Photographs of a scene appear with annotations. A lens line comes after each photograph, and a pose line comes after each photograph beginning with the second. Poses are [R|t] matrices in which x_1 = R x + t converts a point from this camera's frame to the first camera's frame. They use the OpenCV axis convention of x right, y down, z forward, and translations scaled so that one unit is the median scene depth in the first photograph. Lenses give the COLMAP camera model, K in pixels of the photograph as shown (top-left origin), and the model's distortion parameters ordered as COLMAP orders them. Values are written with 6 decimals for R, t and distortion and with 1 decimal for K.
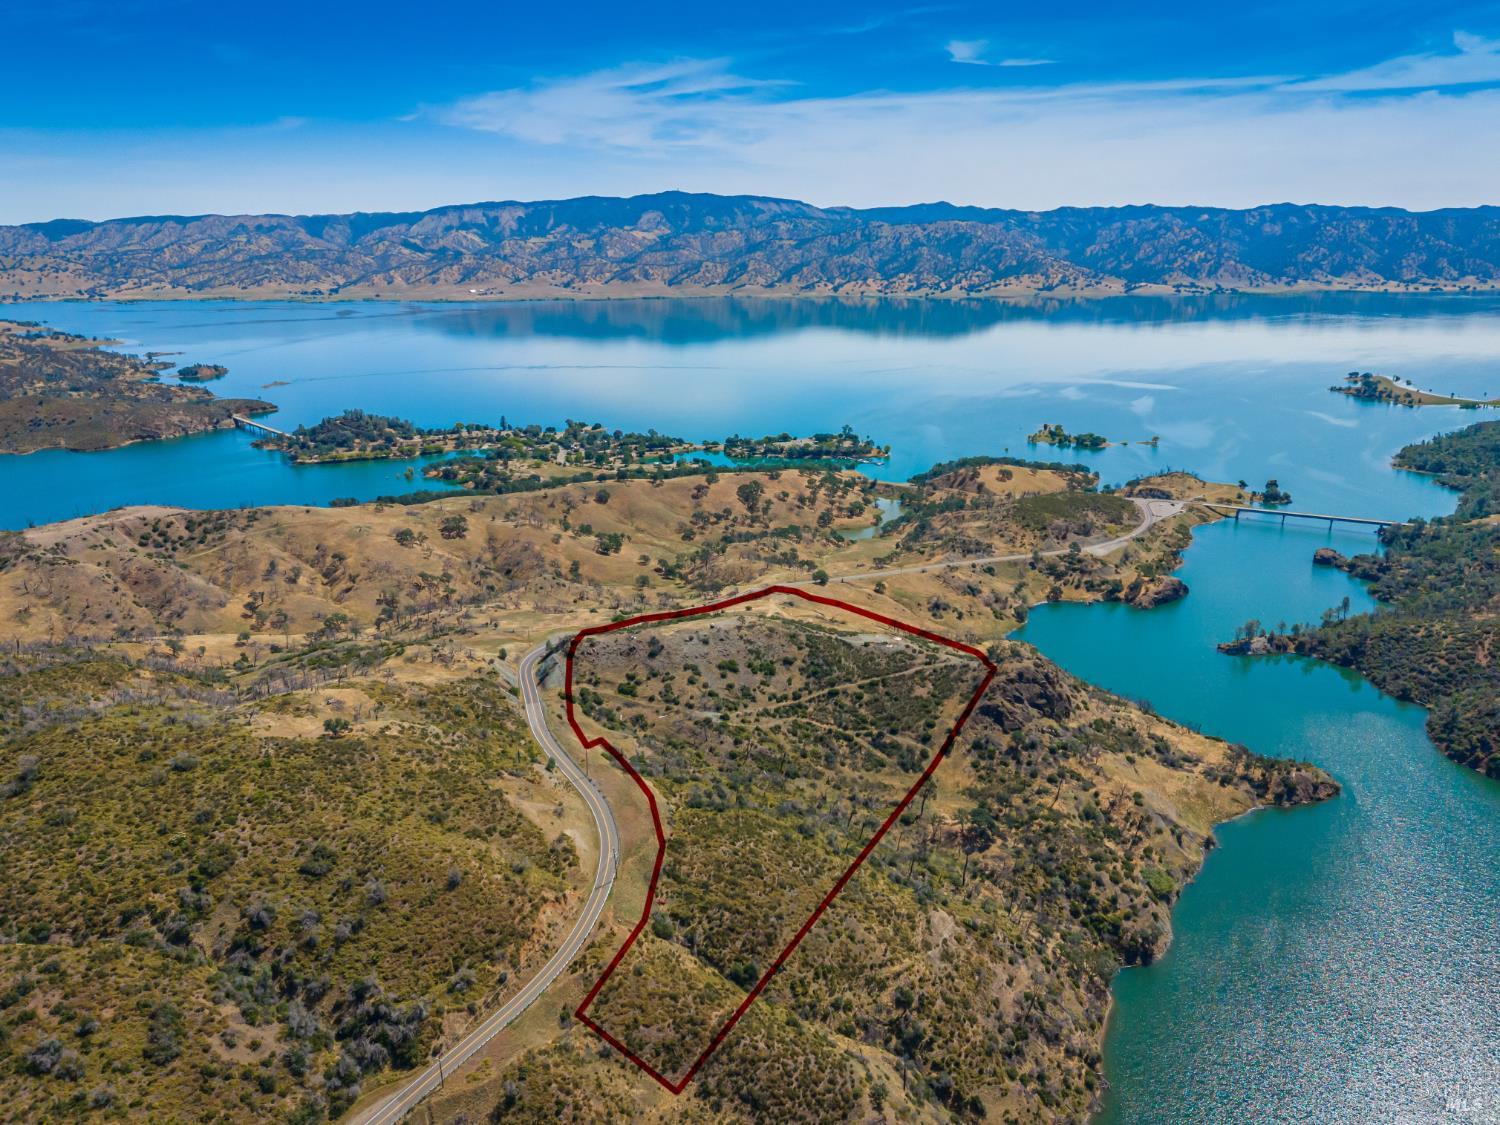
lens RADIAL K [[1013.0, 0, 747.0], [0, 1013.0, 559.7], [0, 0, 1]] dist [0.037165, -0.037430]
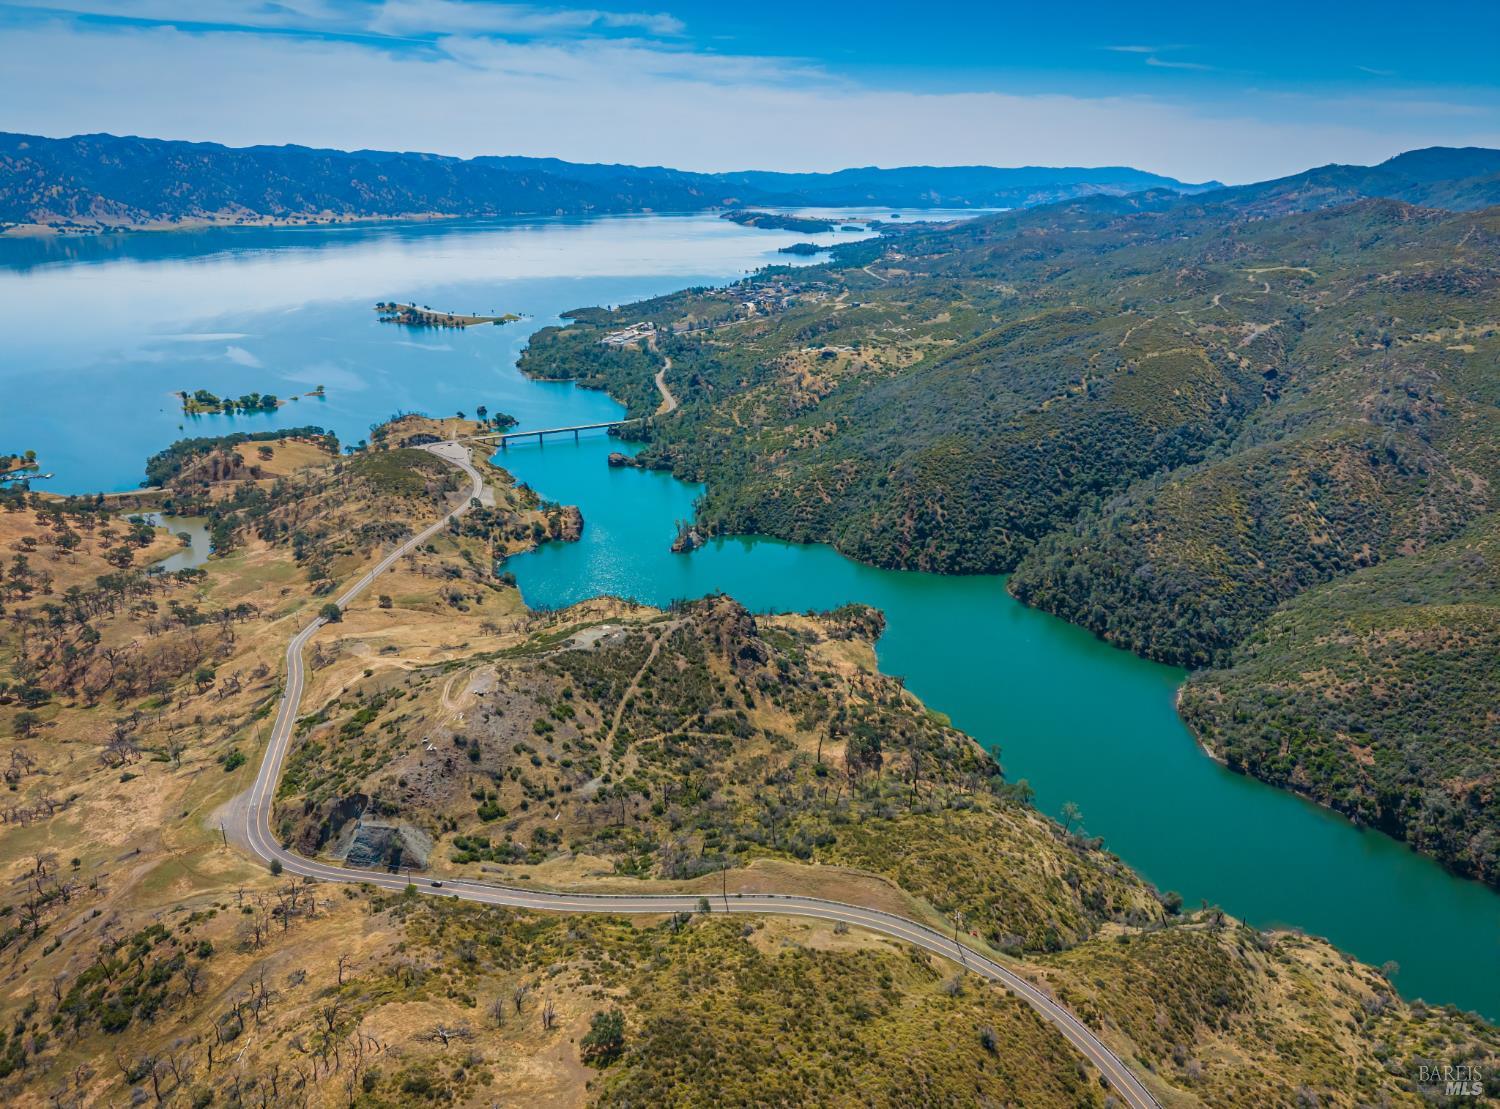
lens RADIAL K [[993.2, 0, 751.2], [0, 993.2, 562.2], [0, 0, 1]] dist [0.058670, -0.069452]
pose [[0.516766, -0.298642, 0.802350, -0.054420], [0.245752, 0.949490, 0.195128, -0.013488], [-0.820097, 0.096344, 0.564056, 0.043155]]
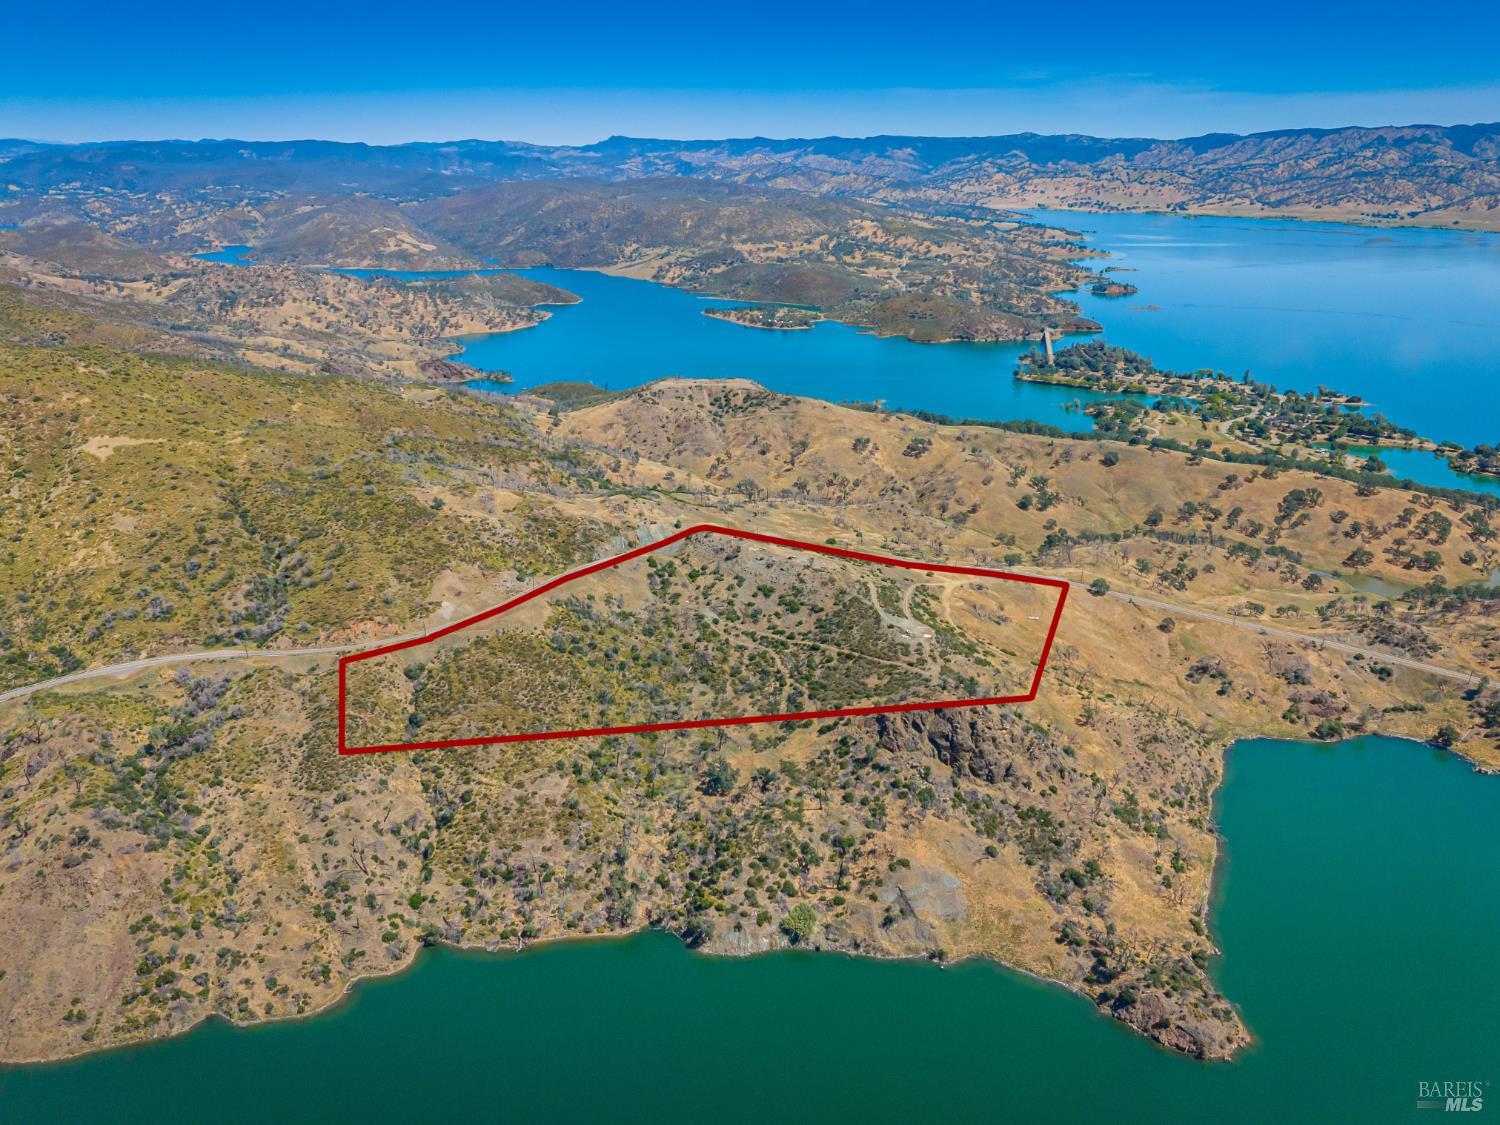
lens RADIAL K [[1013.0, 0, 747.0], [0, 1013.0, 559.7], [0, 0, 1]] dist [0.037165, -0.037430]
pose [[0.530120, 0.316922, -0.786469, 0.089756], [-0.254330, 0.944249, 0.209070, -0.016820], [0.808881, 0.089190, 0.581168, 0.032835]]
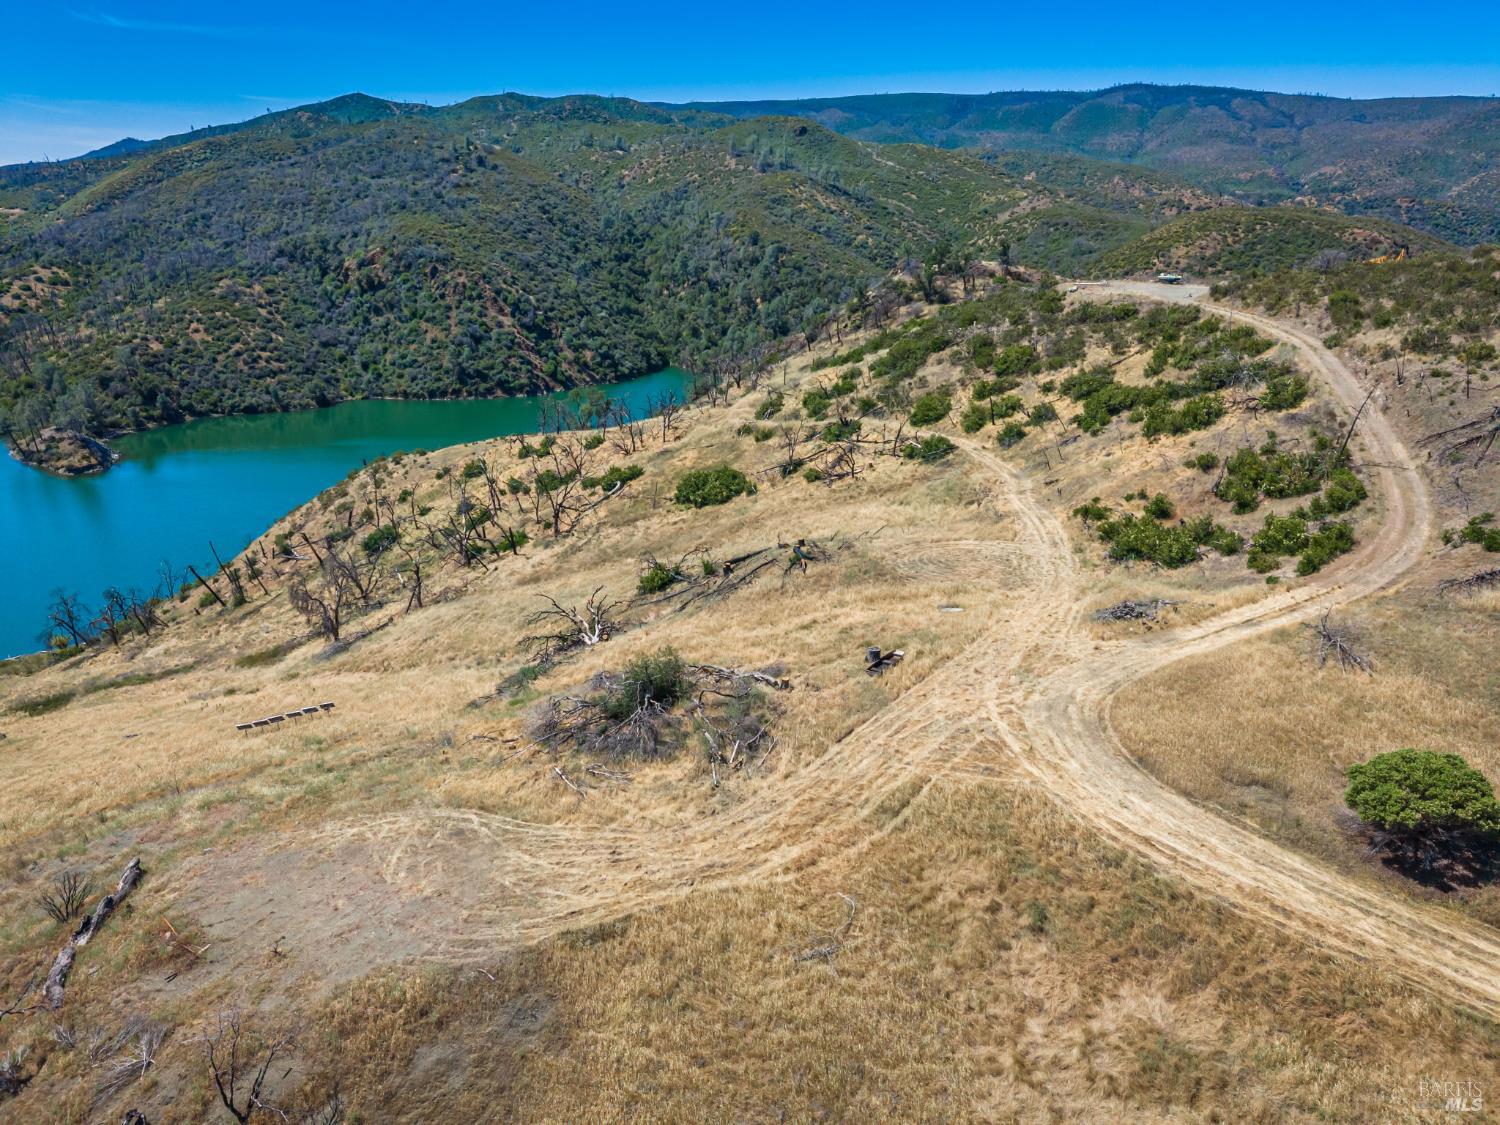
lens RADIAL K [[999.9, 0, 748.1], [0, 999.9, 563.1], [0, 0, 1]] dist [0.023091, -0.017380]
pose [[-0.518076, -0.278403, 0.808758, -0.002464], [0.264411, 0.847103, 0.460980, 0.000301], [-0.813440, 0.452667, -0.365251, 0.133648]]
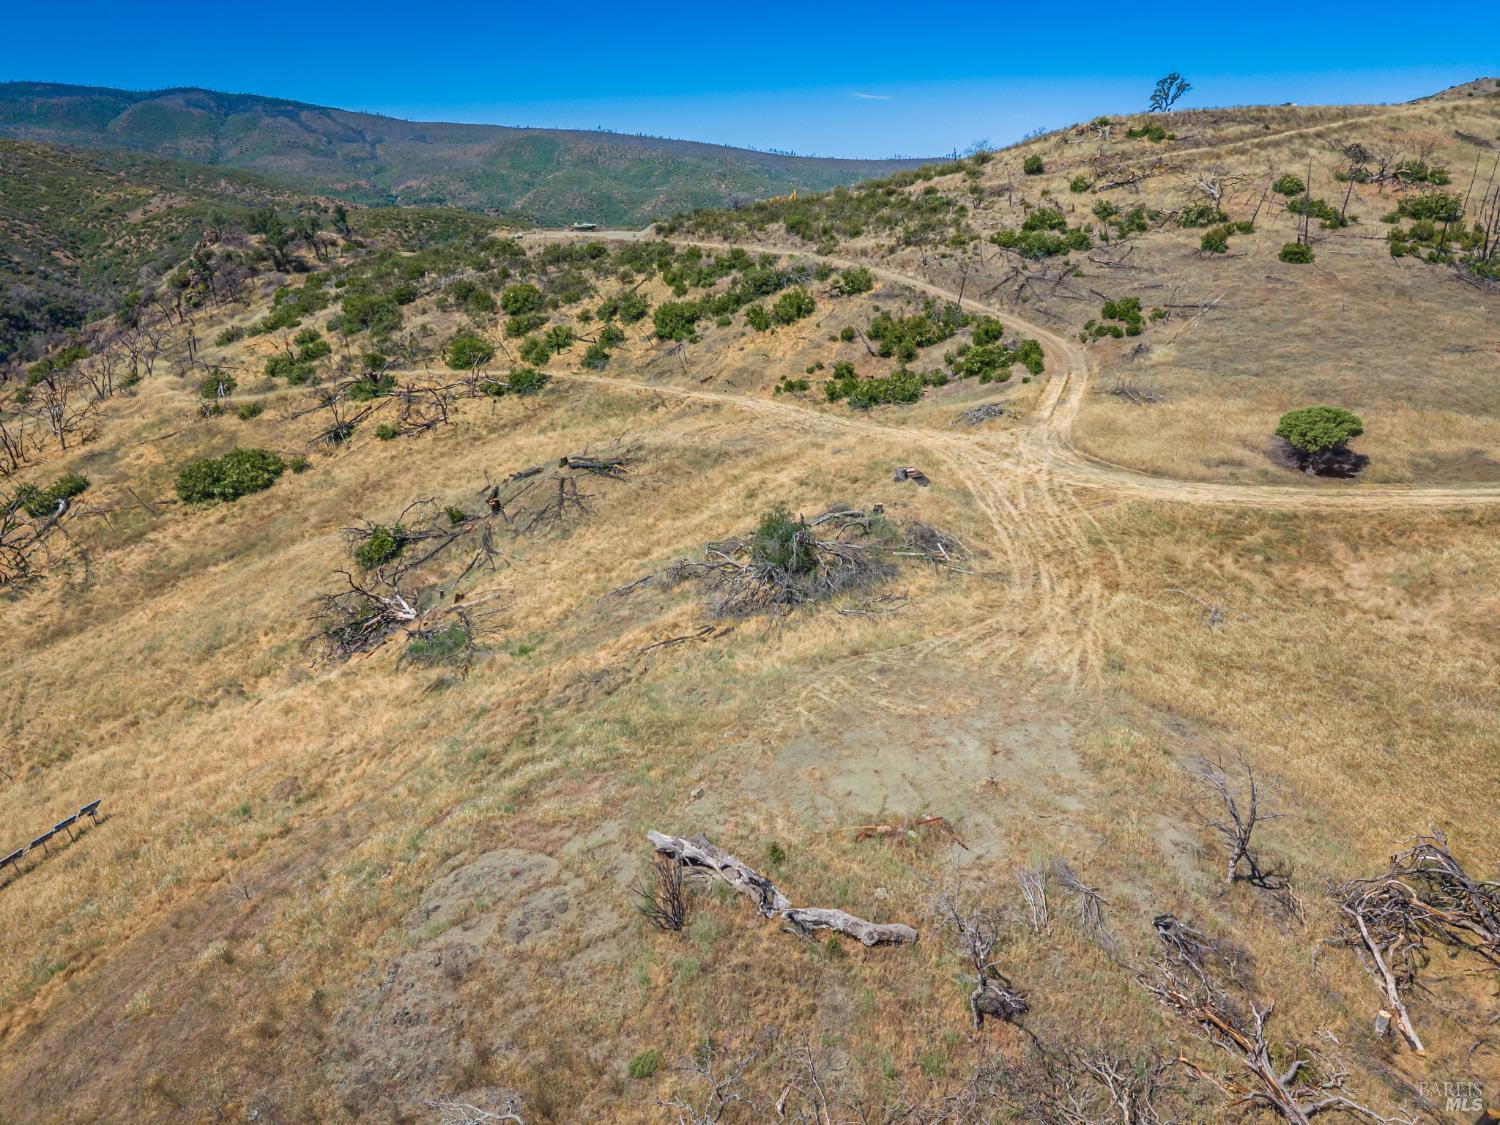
lens RADIAL K [[999.9, 0, 748.1], [0, 999.9, 563.1], [0, 0, 1]] dist [0.023091, -0.017380]
pose [[-0.977781, -0.062633, 0.200052, 0.004277], [0.068385, 0.806811, 0.586838, 0.000226], [-0.198160, 0.587480, -0.784602, 0.139110]]
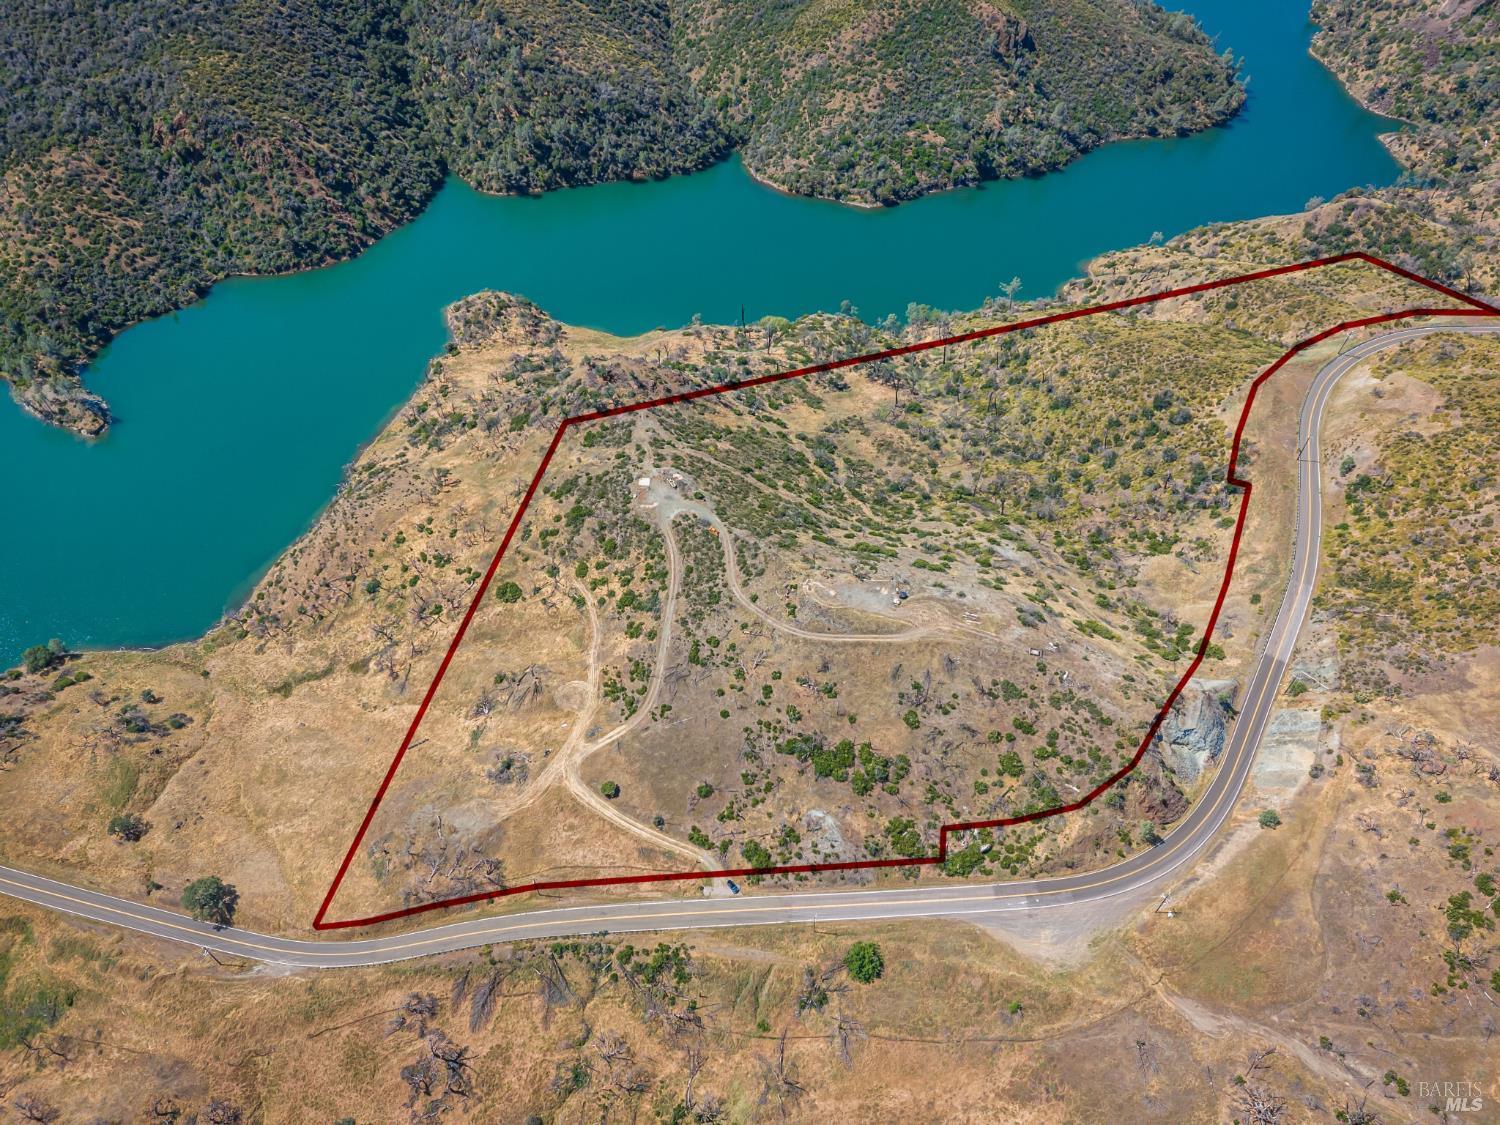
lens RADIAL K [[1006.9, 0, 747.0], [0, 1006.9, 552.9], [0, 0, 1]] dist [0.048080, -0.051324]
pose [[-0.661746, -0.555384, 0.503628, -0.026084], [0.233368, 0.485789, 0.842347, -0.046343], [-0.712483, 0.674951, -0.191860, 0.124463]]
